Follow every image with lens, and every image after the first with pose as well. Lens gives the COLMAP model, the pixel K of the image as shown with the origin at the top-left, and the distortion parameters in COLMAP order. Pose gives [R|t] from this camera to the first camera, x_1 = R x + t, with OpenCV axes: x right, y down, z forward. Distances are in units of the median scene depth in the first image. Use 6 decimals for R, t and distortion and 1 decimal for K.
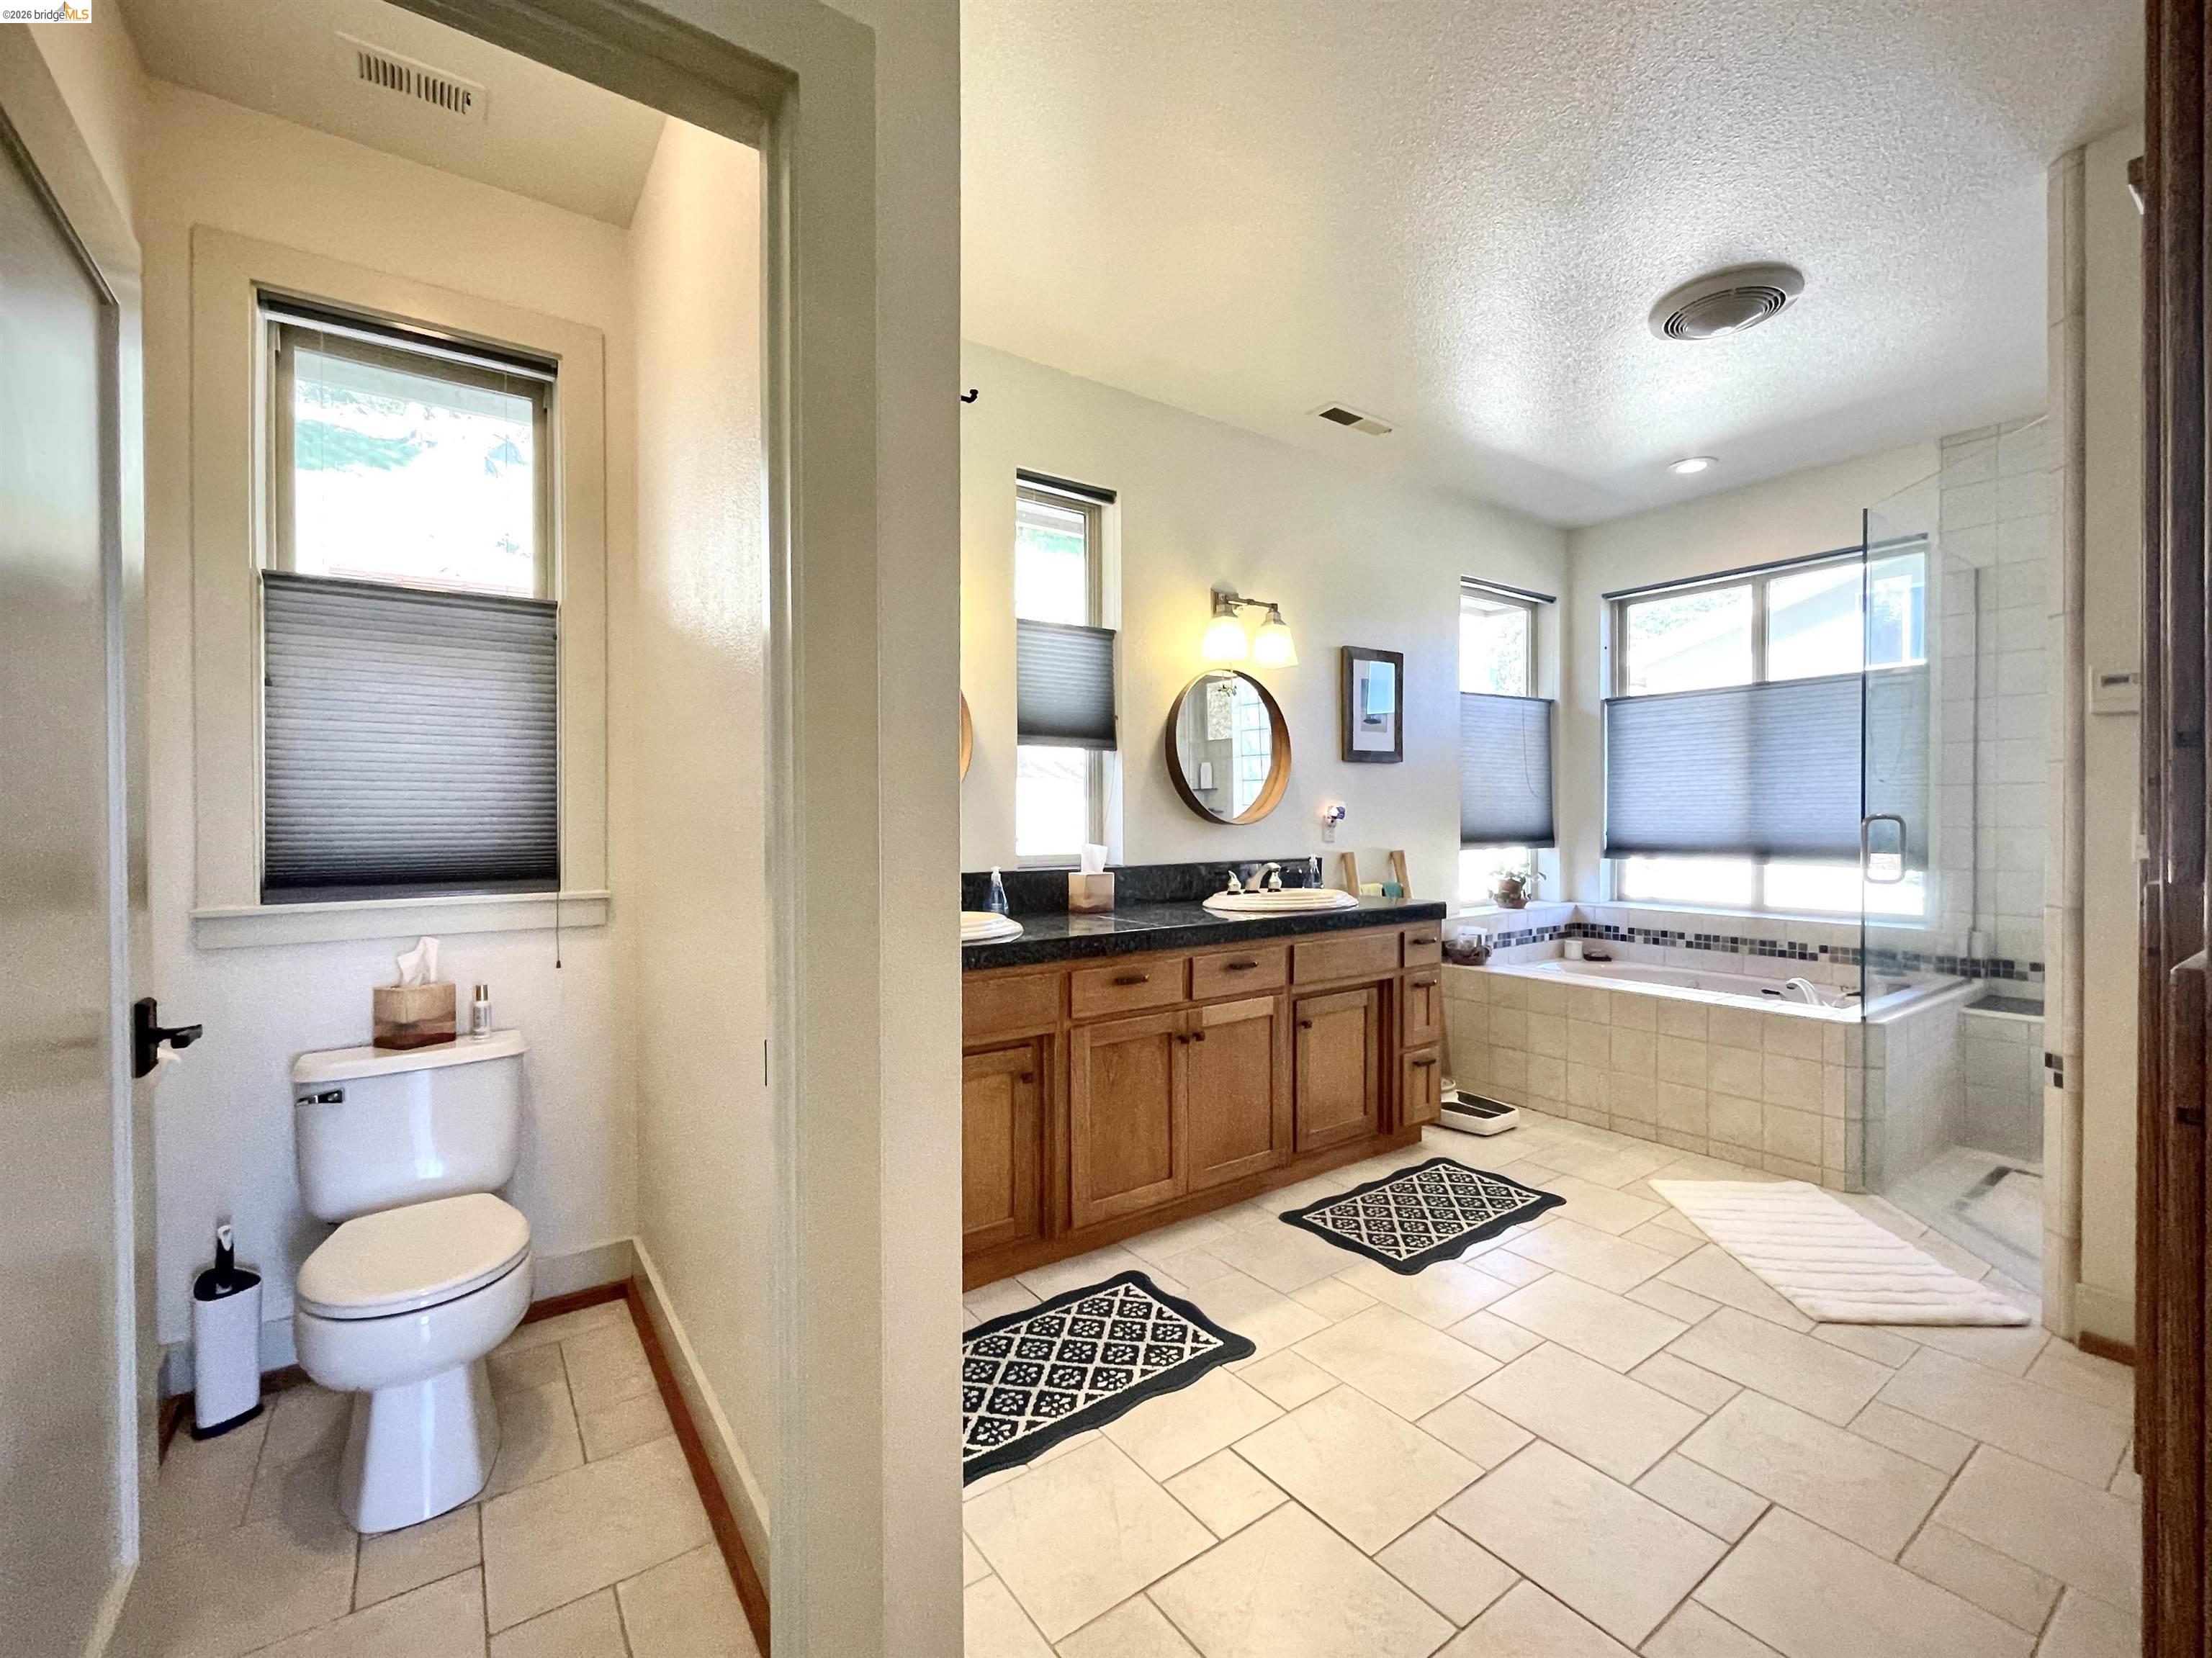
lens RADIAL K [[903.1, 0, 1120.7], [0, 903.1, 829.3], [0, 0, 1]] dist [-0.001845, -0.000001]
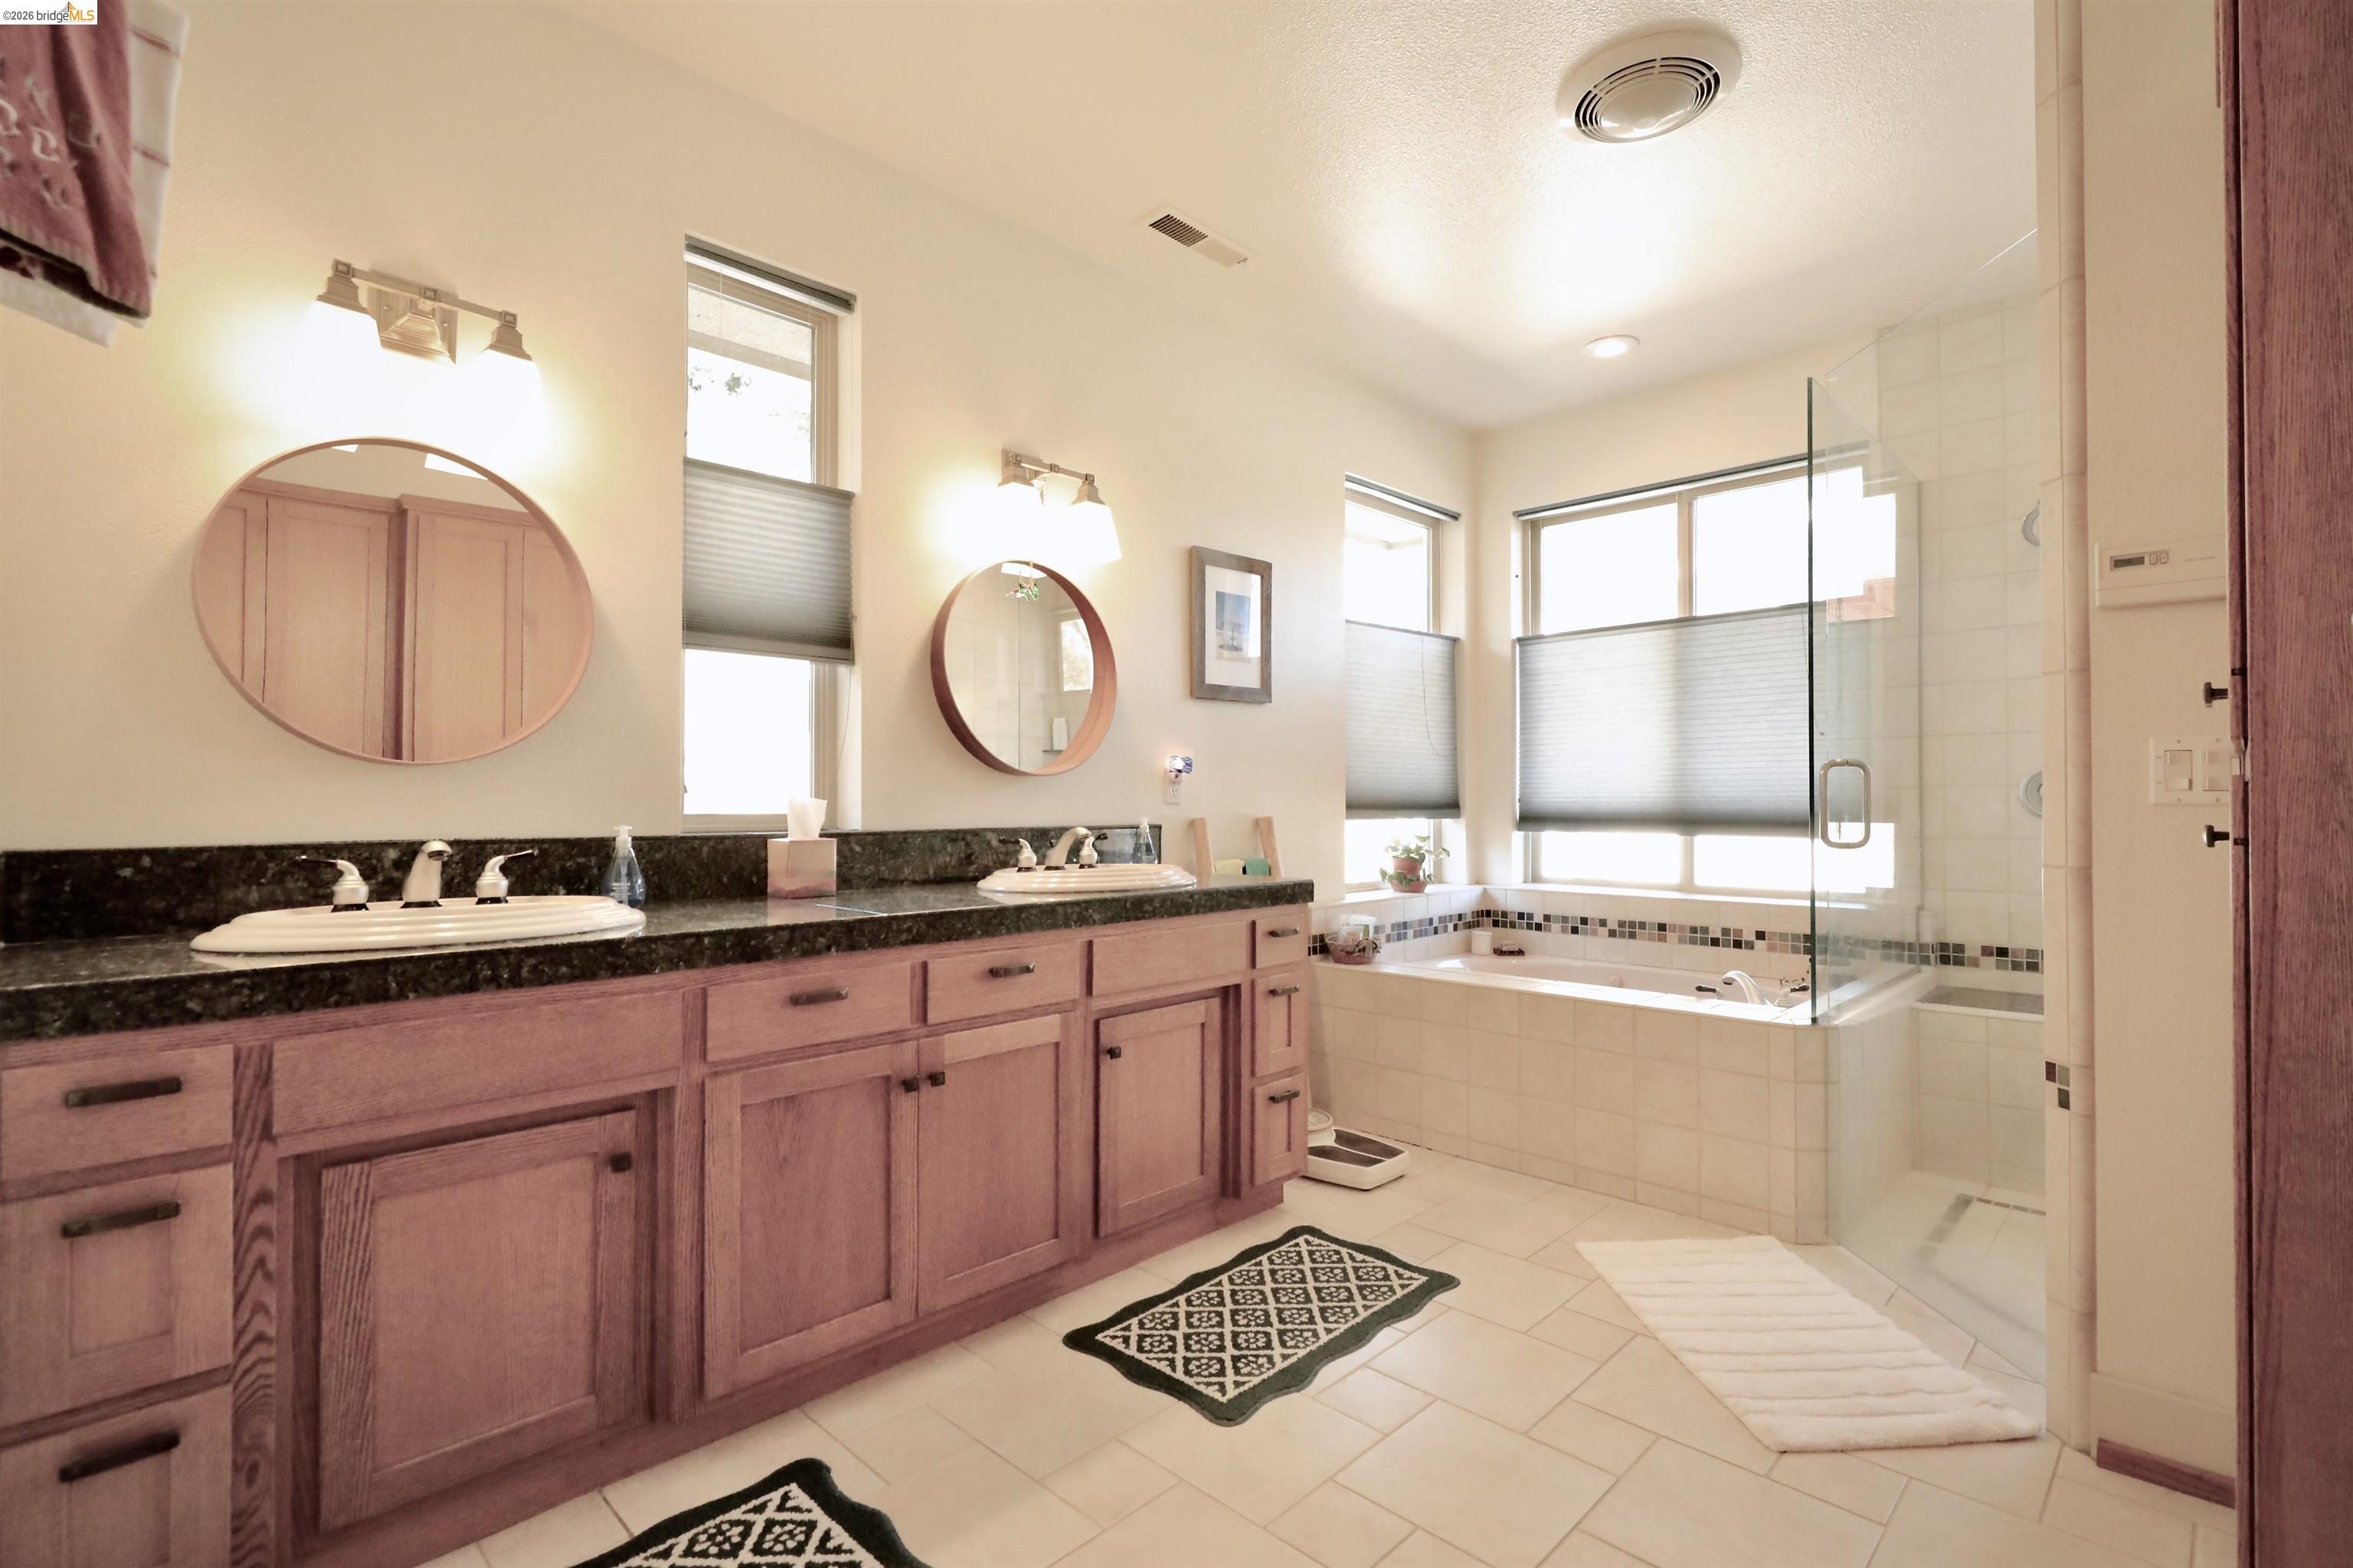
lens RADIAL K [[1075.0, 0, 1163.6], [0, 1075.0, 788.9], [0, 0, 1]] dist [-0.000981, -0.000688]
pose [[0.986064, 0.004746, 0.166299, 0.101623], [-0.001409, 0.999795, -0.020177, 0.026783], [-0.166361, 0.019662, 0.985869, 0.159099]]
